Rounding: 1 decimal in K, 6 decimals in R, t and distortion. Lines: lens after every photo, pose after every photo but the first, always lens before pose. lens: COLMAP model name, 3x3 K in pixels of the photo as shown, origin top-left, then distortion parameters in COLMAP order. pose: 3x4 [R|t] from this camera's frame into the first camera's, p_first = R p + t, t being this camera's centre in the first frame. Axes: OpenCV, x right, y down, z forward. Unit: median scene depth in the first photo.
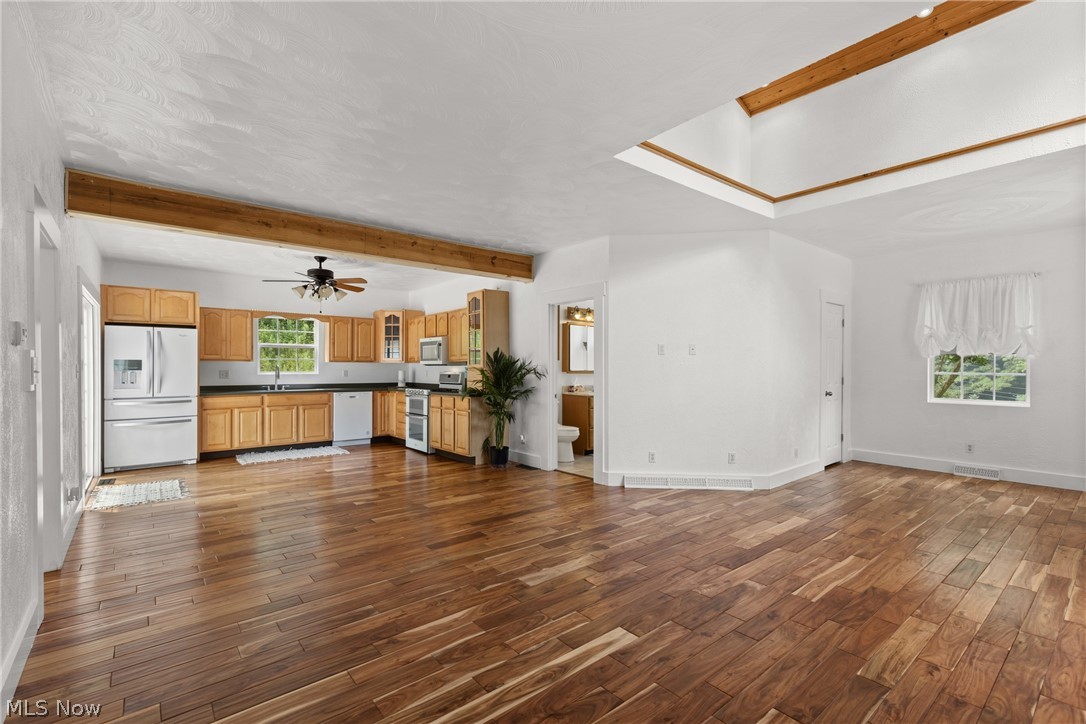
lens RADIAL K [[486.9, 0, 537.7], [0, 486.9, 365.2], [0, 0, 1]] dist [0.002953, 0.000518]
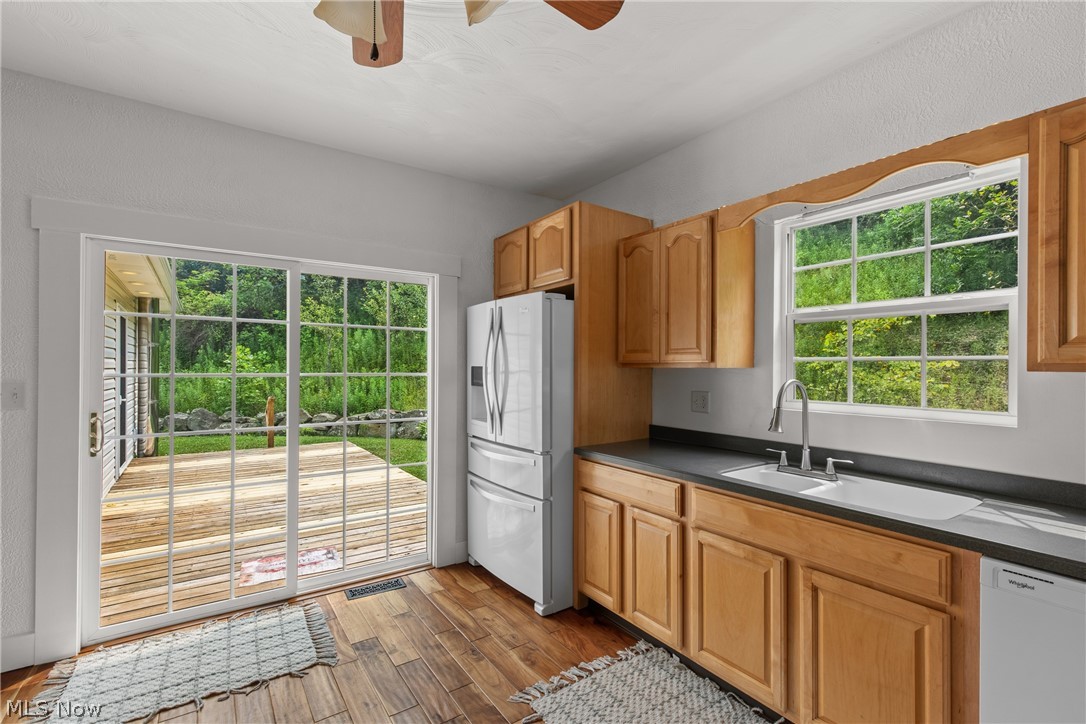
lens RADIAL K [[486.9, 0, 540.8], [0, 486.9, 363.7], [0, 0, 1]] dist [0.002953, 0.000518]
pose [[-0.073347, -0.002096, -0.997304, -0.275898], [0.004230, 0.999988, -0.002413, -0.011423], [0.997298, -0.004396, -0.073337, 0.988848]]
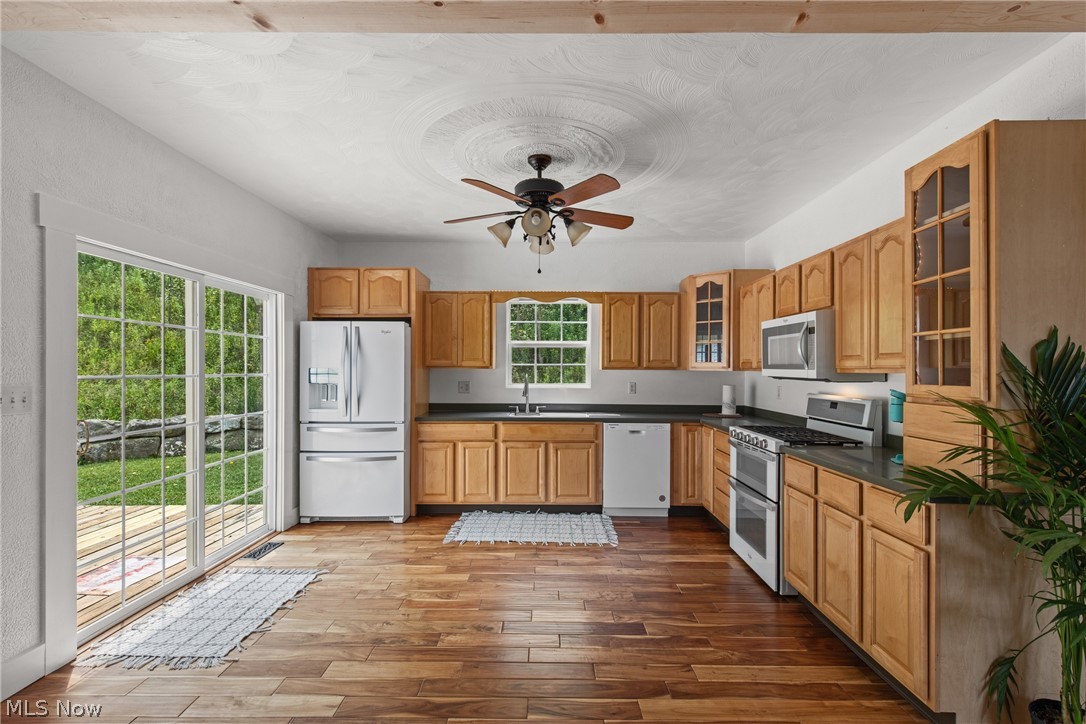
lens RADIAL K [[486.9, 0, 544.5], [0, 486.9, 367.0], [0, 0, 1]] dist [0.002953, 0.000518]
pose [[0.776144, 0.002701, -0.630550, -0.124631], [-0.000264, 0.999992, 0.003959, -0.014229], [0.630556, -0.002907, 0.776138, 0.581596]]
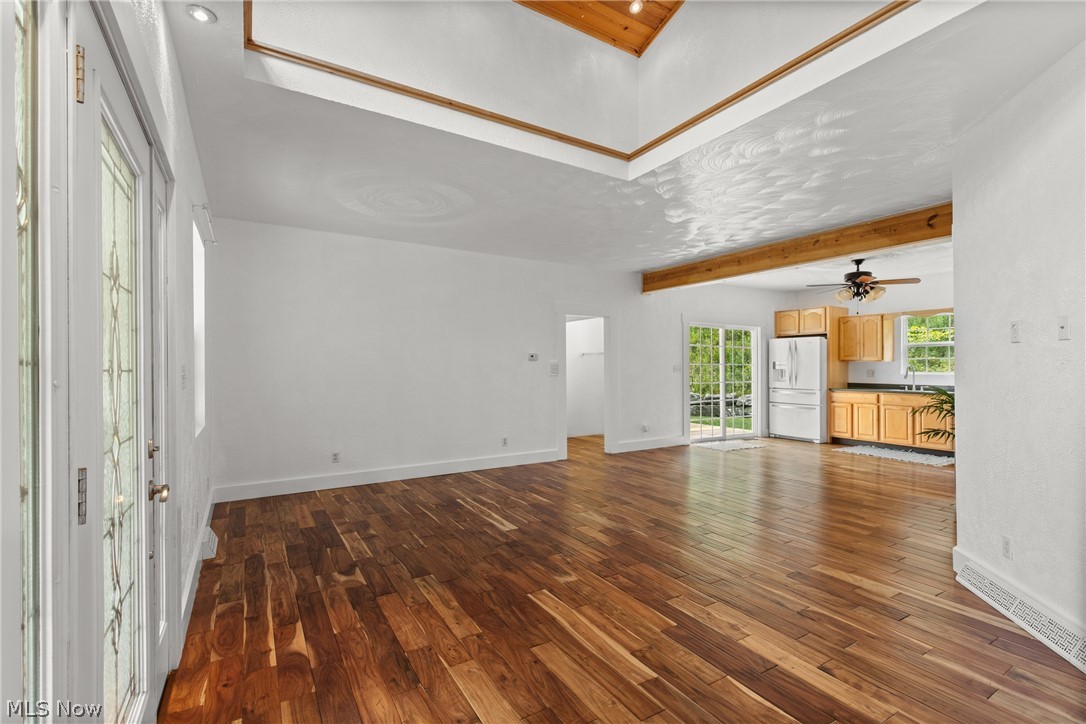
lens RADIAL K [[486.9, 0, 547.0], [0, 486.9, 362.4], [0, 0, 1]] dist [0.002953, 0.000518]
pose [[-0.128835, -0.006679, -0.991644, 0.608315], [0.003397, 0.999968, -0.007176, -0.001040], [0.991660, -0.004293, -0.128808, 0.449267]]
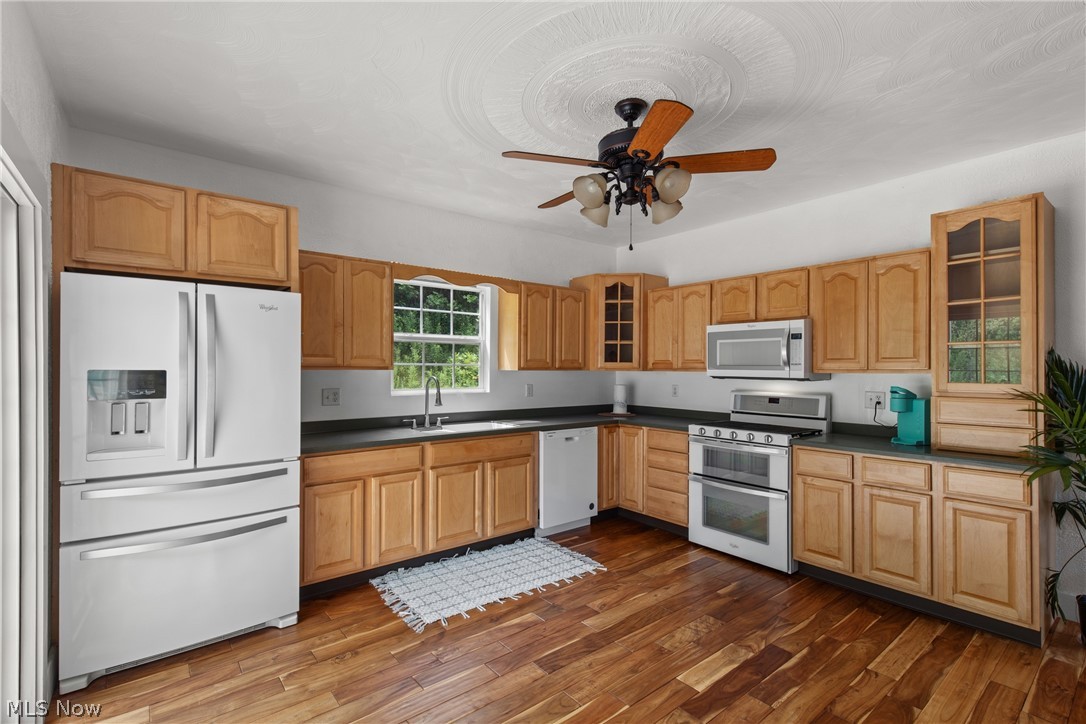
lens RADIAL K [[486.9, 0, 545.7], [0, 486.9, 367.9], [0, 0, 1]] dist [0.002953, 0.000518]
pose [[0.999988, 0.004711, -0.000948, -0.473728], [-0.004705, 0.999966, 0.006714, -0.014986], [0.000980, -0.006709, 0.999977, 0.571183]]
